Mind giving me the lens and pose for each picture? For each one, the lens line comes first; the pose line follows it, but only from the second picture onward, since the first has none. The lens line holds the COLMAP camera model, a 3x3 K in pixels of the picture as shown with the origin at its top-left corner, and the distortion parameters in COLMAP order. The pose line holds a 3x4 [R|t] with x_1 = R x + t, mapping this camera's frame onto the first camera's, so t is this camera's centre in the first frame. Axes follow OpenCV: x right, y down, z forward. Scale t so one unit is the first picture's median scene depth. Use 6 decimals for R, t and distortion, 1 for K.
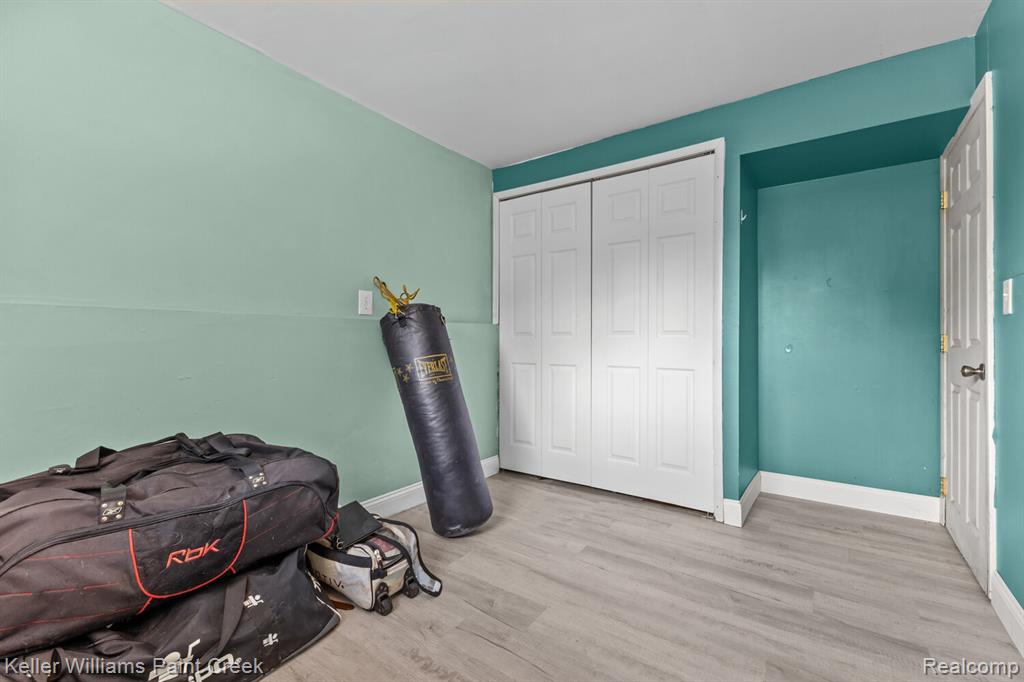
lens RADIAL K [[449.5, 0, 508.0], [0, 449.5, 342.1], [0, 0, 1]] dist [0.011339, -0.003446]
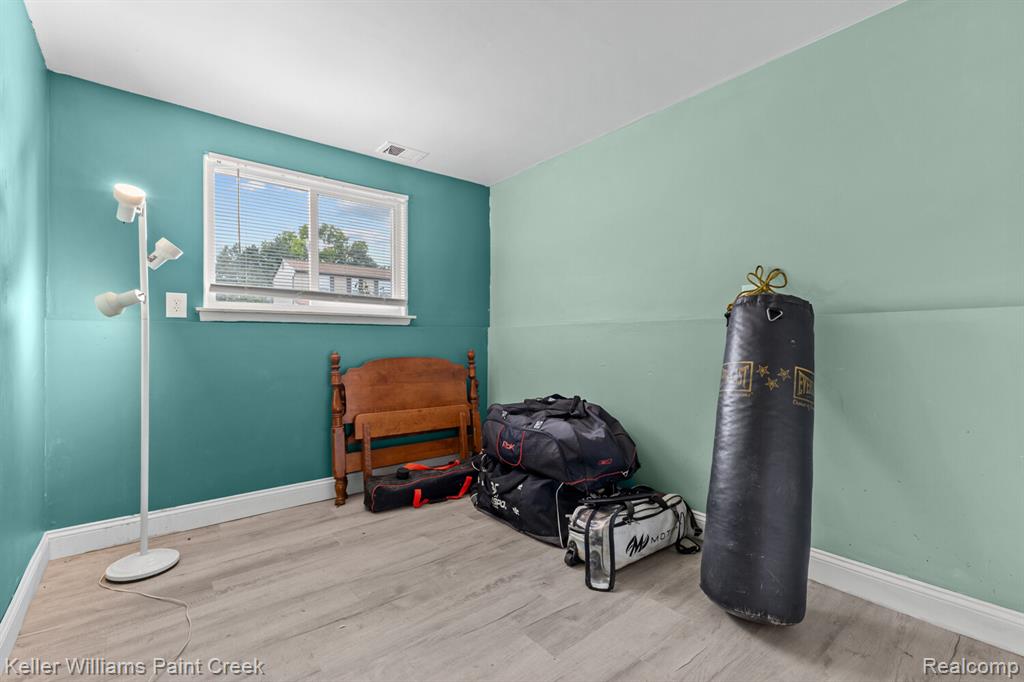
lens RADIAL K [[449.5, 0, 508.6], [0, 449.5, 337.5], [0, 0, 1]] dist [0.011339, -0.003446]
pose [[-0.264478, 0.002907, -0.964387, 1.043705], [-0.000795, 0.999994, 0.003232, -0.024143], [0.964391, 0.001621, -0.264474, 1.270274]]
